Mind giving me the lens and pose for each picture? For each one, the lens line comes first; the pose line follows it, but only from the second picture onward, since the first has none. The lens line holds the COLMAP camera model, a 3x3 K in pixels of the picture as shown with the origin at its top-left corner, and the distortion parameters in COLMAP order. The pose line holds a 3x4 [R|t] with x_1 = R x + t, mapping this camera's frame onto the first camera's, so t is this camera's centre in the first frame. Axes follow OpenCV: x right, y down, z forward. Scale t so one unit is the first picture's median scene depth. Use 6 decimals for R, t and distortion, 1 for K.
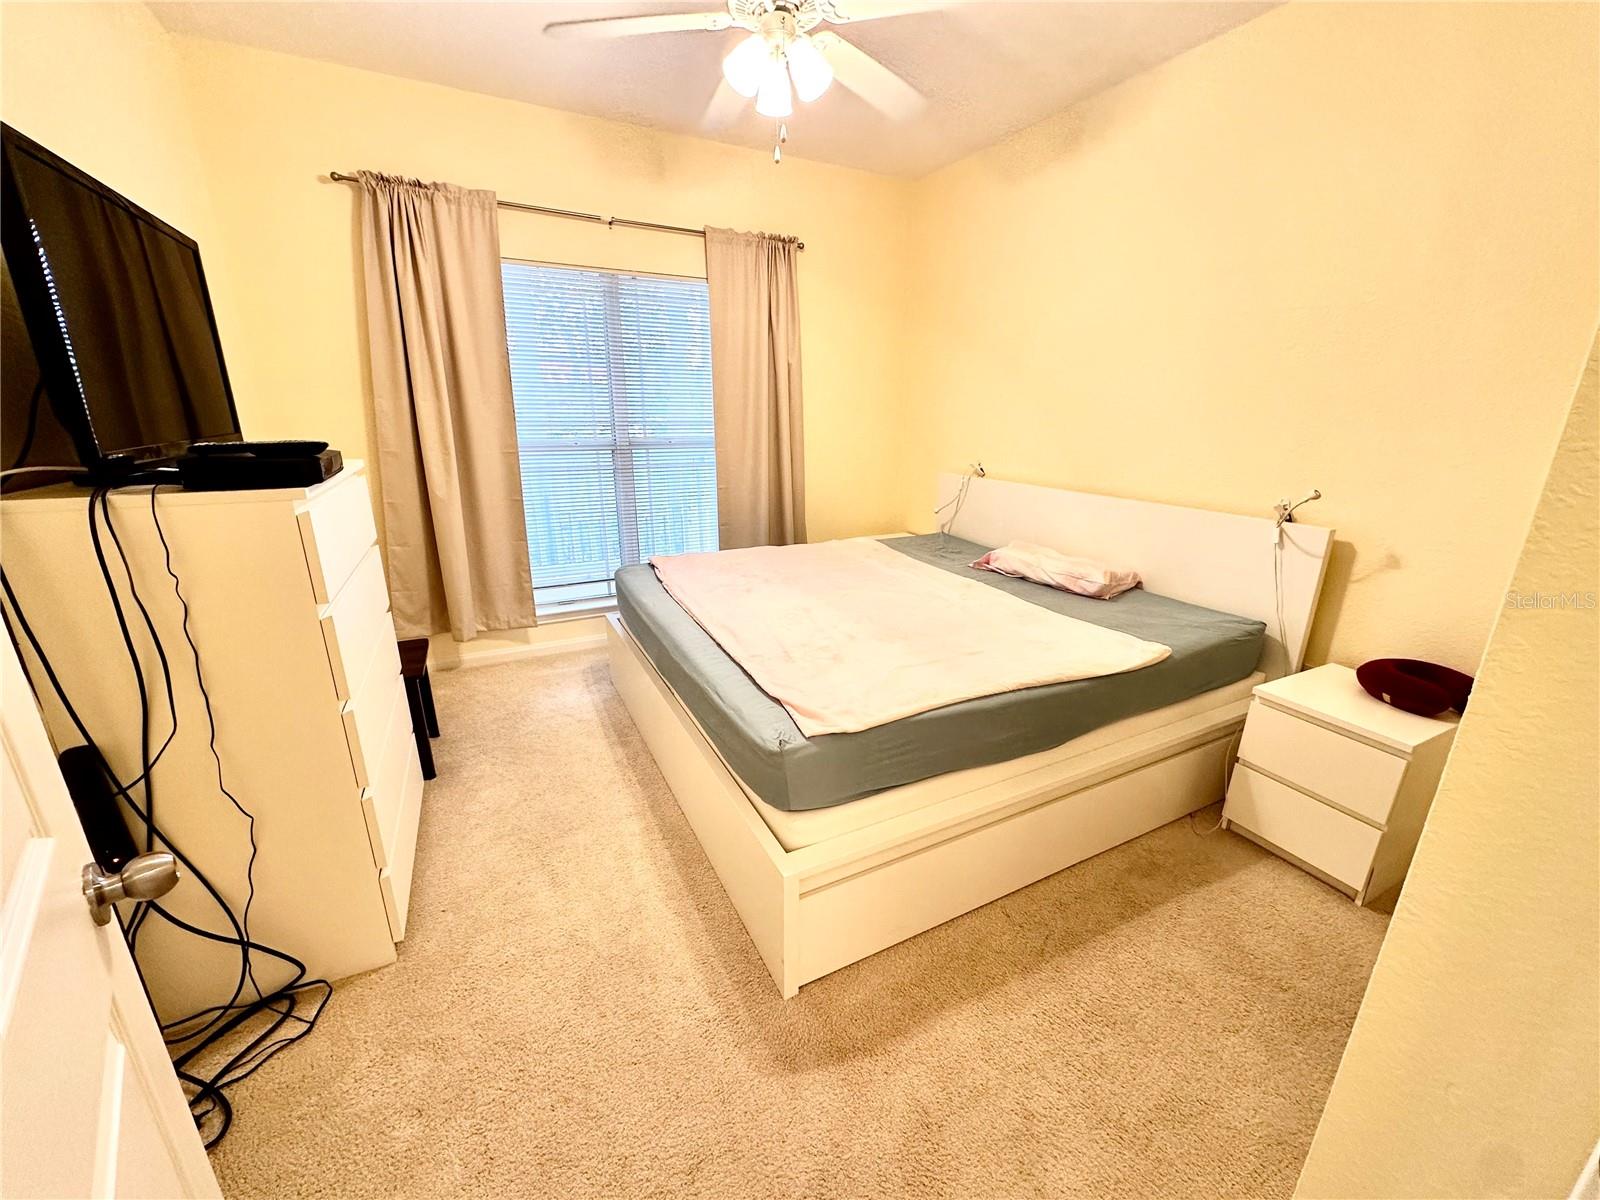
lens RADIAL K [[633.0, 0, 804.2], [0, 633.0, 600.1], [0, 0, 1]] dist [-0.009591, 0.000346]
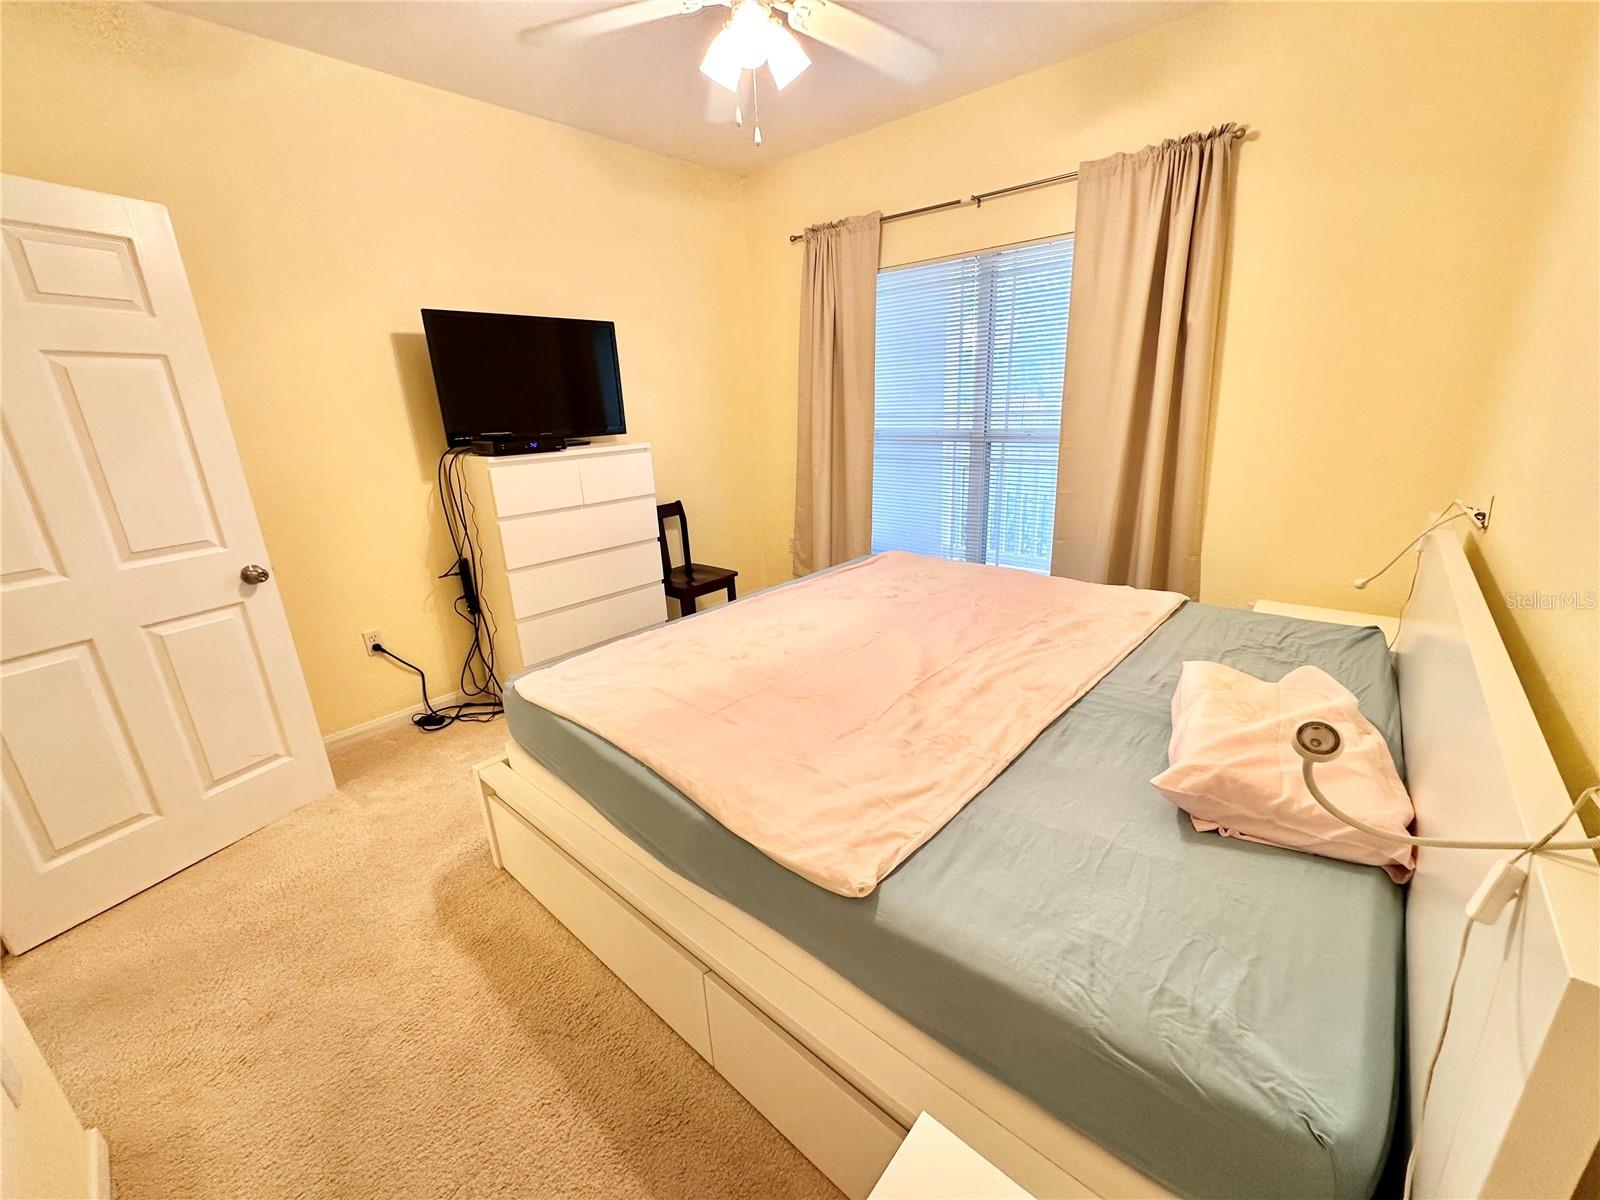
lens RADIAL K [[633.0, 0, 803.3], [0, 633.0, 600.6], [0, 0, 1]] dist [-0.009591, 0.000346]
pose [[0.364911, 0.259539, -0.894136, 0.557082], [-0.231262, 0.955530, 0.182977, -0.128617], [0.901863, 0.140010, 0.408705, 0.429015]]
